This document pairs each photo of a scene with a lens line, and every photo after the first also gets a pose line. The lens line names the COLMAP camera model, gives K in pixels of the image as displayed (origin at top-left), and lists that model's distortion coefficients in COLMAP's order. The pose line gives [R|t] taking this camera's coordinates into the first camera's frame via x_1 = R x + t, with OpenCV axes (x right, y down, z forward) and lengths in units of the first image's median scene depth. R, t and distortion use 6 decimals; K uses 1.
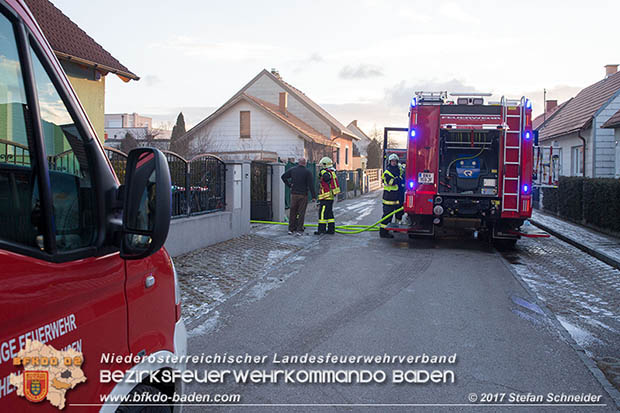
lens RADIAL K [[575.1, 0, 310.2], [0, 575.1, 184.4], [0, 0, 1]] dist [-0.092029, 0.000655]
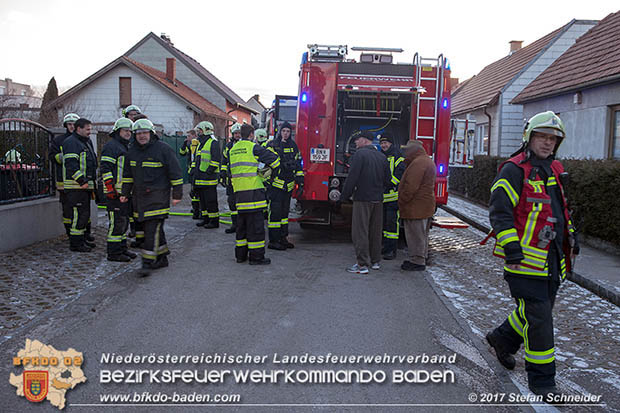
lens RADIAL K [[574.3, 0, 310.0], [0, 574.3, 206.5], [0, 0, 1]] dist [-0.112426, 0.380444]
pose [[0.985975, -0.005734, 0.166797, 0.055129], [-0.007545, 0.996857, 0.078867, -0.002387], [-0.166725, -0.079019, 0.982832, 0.213407]]
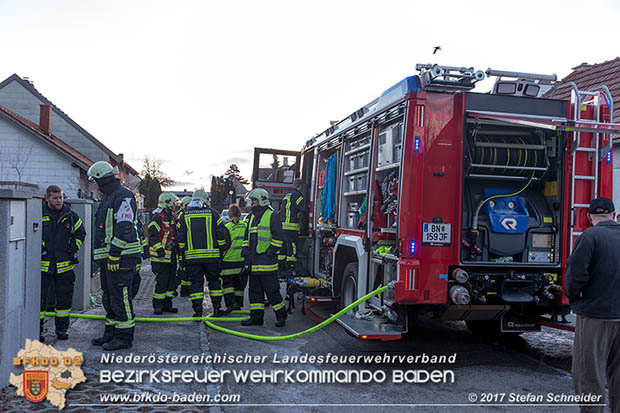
lens RADIAL K [[574.3, 0, 310.0], [0, 574.3, 206.5], [0, 0, 1]] dist [-0.112426, 0.380444]
pose [[0.914023, 0.011510, 0.405500, -0.108039], [0.000644, 0.999555, -0.029825, -0.019639], [-0.405663, 0.027522, 0.913608, 0.577730]]
